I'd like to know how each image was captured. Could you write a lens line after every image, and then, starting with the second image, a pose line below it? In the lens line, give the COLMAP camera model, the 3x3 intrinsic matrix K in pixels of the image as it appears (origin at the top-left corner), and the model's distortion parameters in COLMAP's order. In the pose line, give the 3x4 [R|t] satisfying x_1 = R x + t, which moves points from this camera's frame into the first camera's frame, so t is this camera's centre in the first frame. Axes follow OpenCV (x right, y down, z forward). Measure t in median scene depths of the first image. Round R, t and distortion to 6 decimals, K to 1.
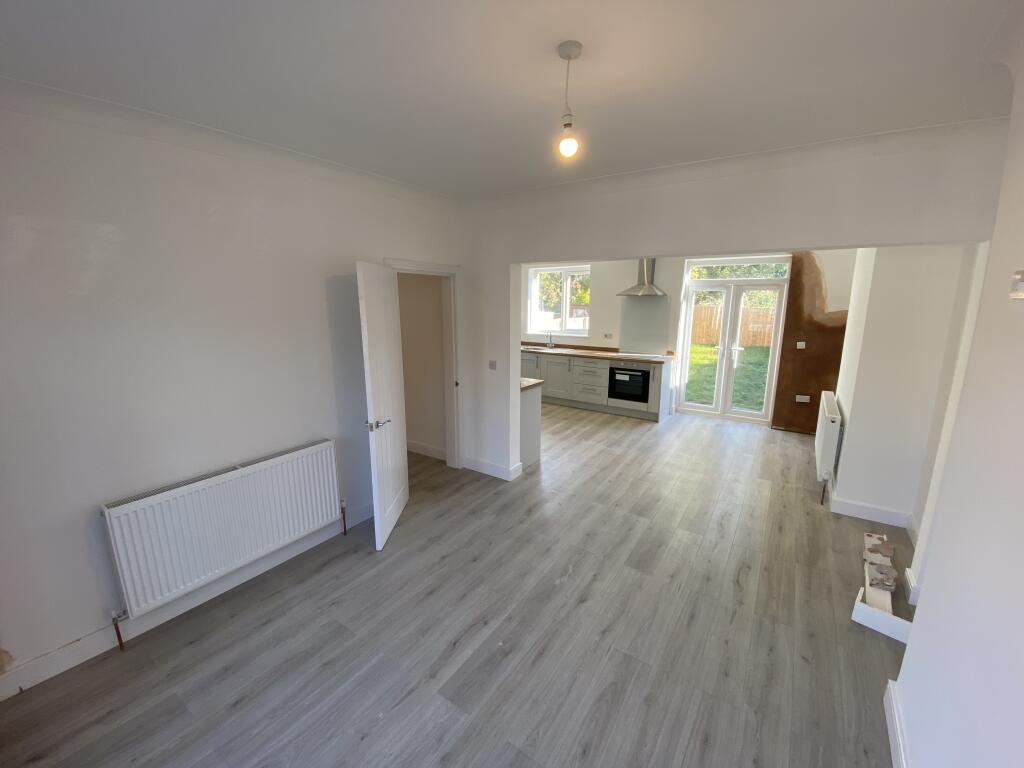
lens RADIAL K [[419.6, 0, 491.6], [0, 419.6, 387.3], [0, 0, 1]] dist [0.000733, -0.001206]
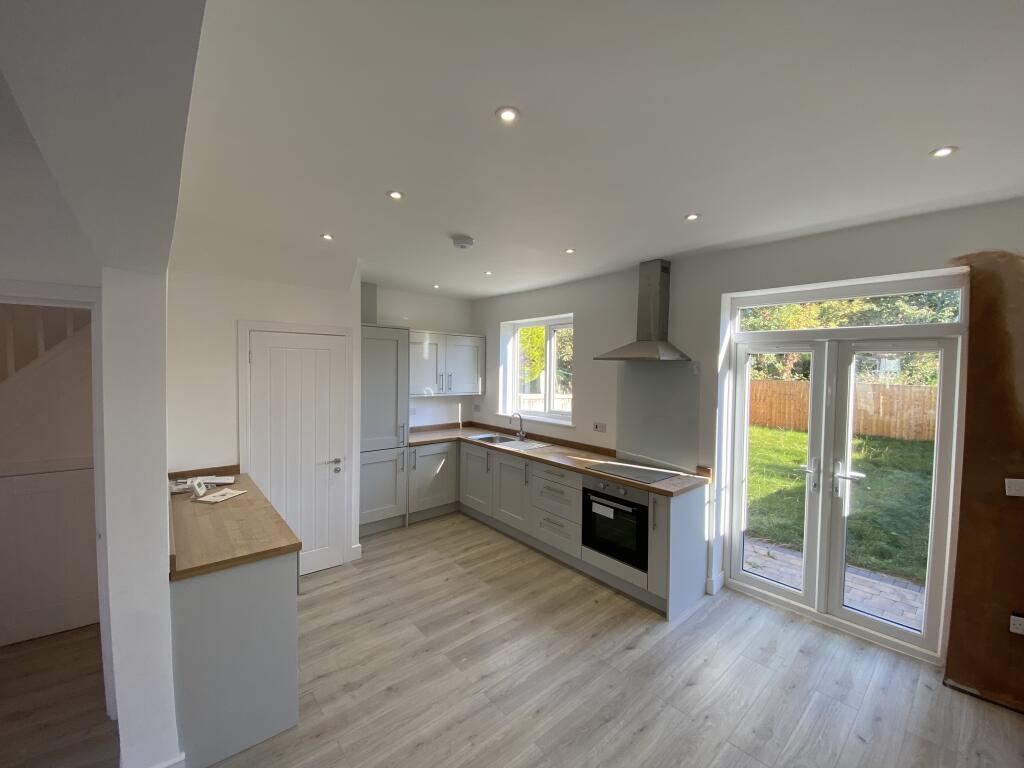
lens RADIAL K [[419.6, 0, 517.9], [0, 419.6, 378.5], [0, 0, 1]] dist [0.000733, -0.001206]
pose [[0.976037, 0.032139, -0.215216, 0.313634], [-0.069271, 0.983472, -0.167287, -0.090444], [0.206282, 0.178187, 0.962132, 0.443246]]
